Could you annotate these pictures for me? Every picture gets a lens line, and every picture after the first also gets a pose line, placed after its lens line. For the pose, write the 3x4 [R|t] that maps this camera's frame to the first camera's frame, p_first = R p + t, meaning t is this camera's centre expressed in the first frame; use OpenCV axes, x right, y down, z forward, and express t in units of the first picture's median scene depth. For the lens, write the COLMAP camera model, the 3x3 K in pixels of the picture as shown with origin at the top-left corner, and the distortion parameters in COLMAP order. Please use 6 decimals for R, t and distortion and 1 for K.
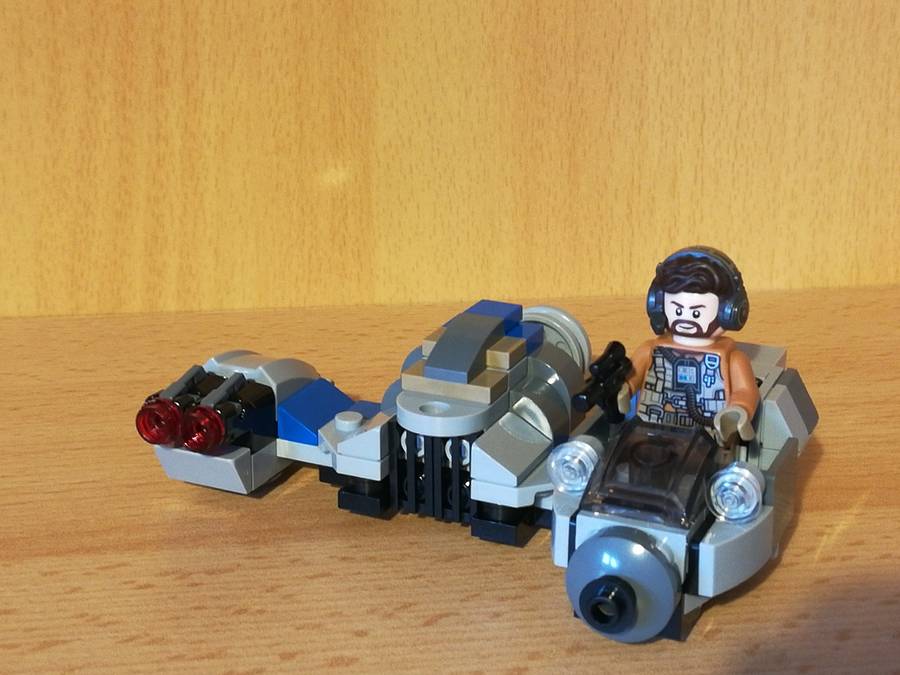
lens RADIAL K [[1559.6, 0, 450.0], [0, 1559.6, 337.5], [0, 0, 1]] dist [0.138670, -0.363946]
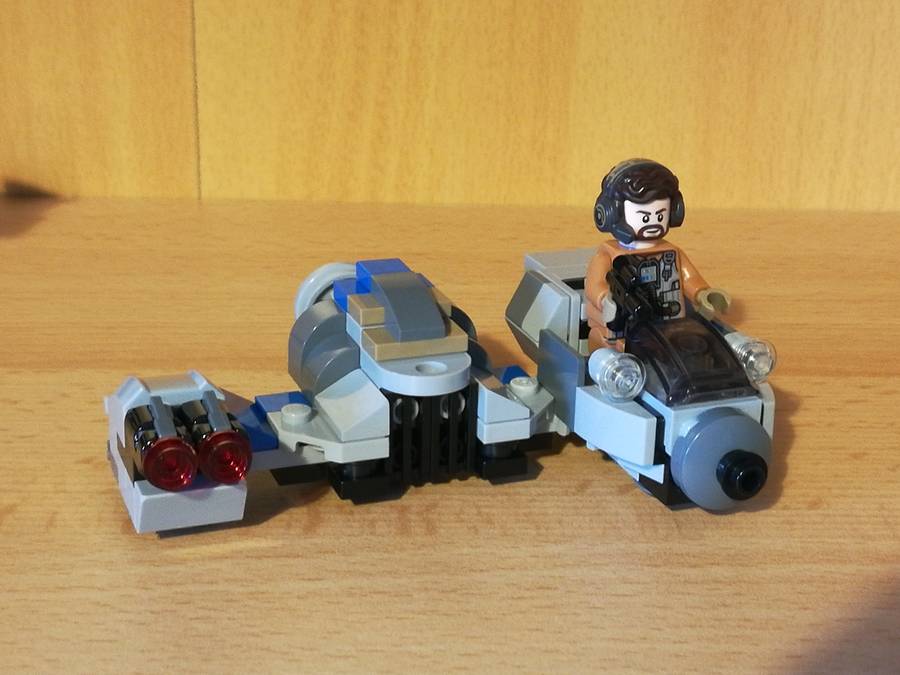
lens RADIAL K [[1559.6, 0, 450.0], [0, 1559.6, 337.5], [0, 0, 1]] dist [0.138670, -0.363946]
pose [[0.994813, 0.056163, -0.084806, -0.031408], [-0.054687, 0.998311, 0.019628, 0.058617], [0.085765, -0.014888, 0.996204, -0.145111]]
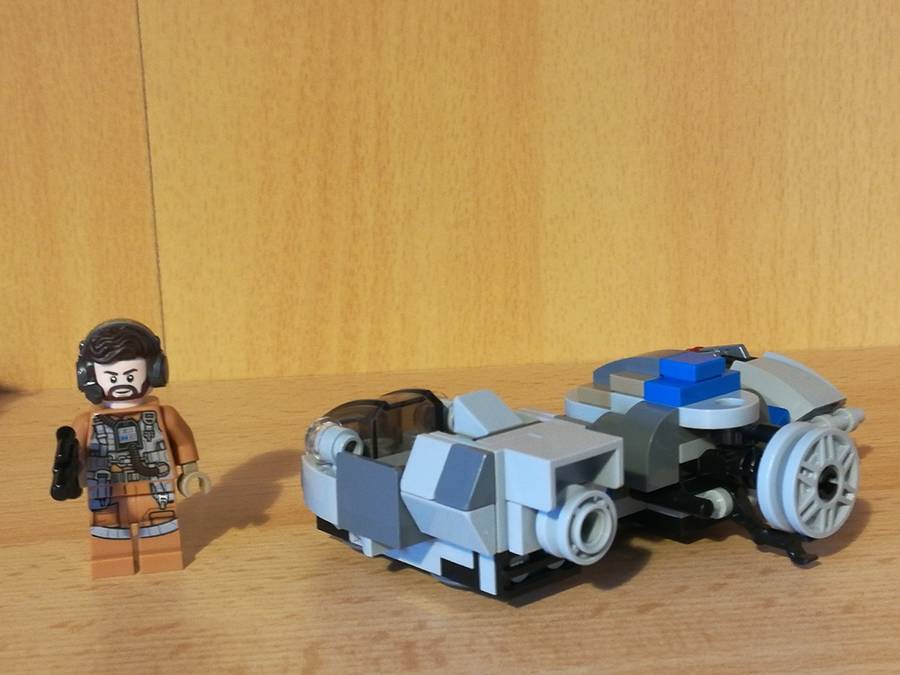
lens RADIAL K [[1554.4, 0, 450.0], [0, 1554.4, 337.5], [0, 0, 1]] dist [0.137245, -0.381885]
pose [[0.997613, -0.027493, -0.063348, -0.046138], [0.018760, 0.990730, -0.134542, 0.112112], [0.066460, 0.133032, 0.988881, -0.102506]]
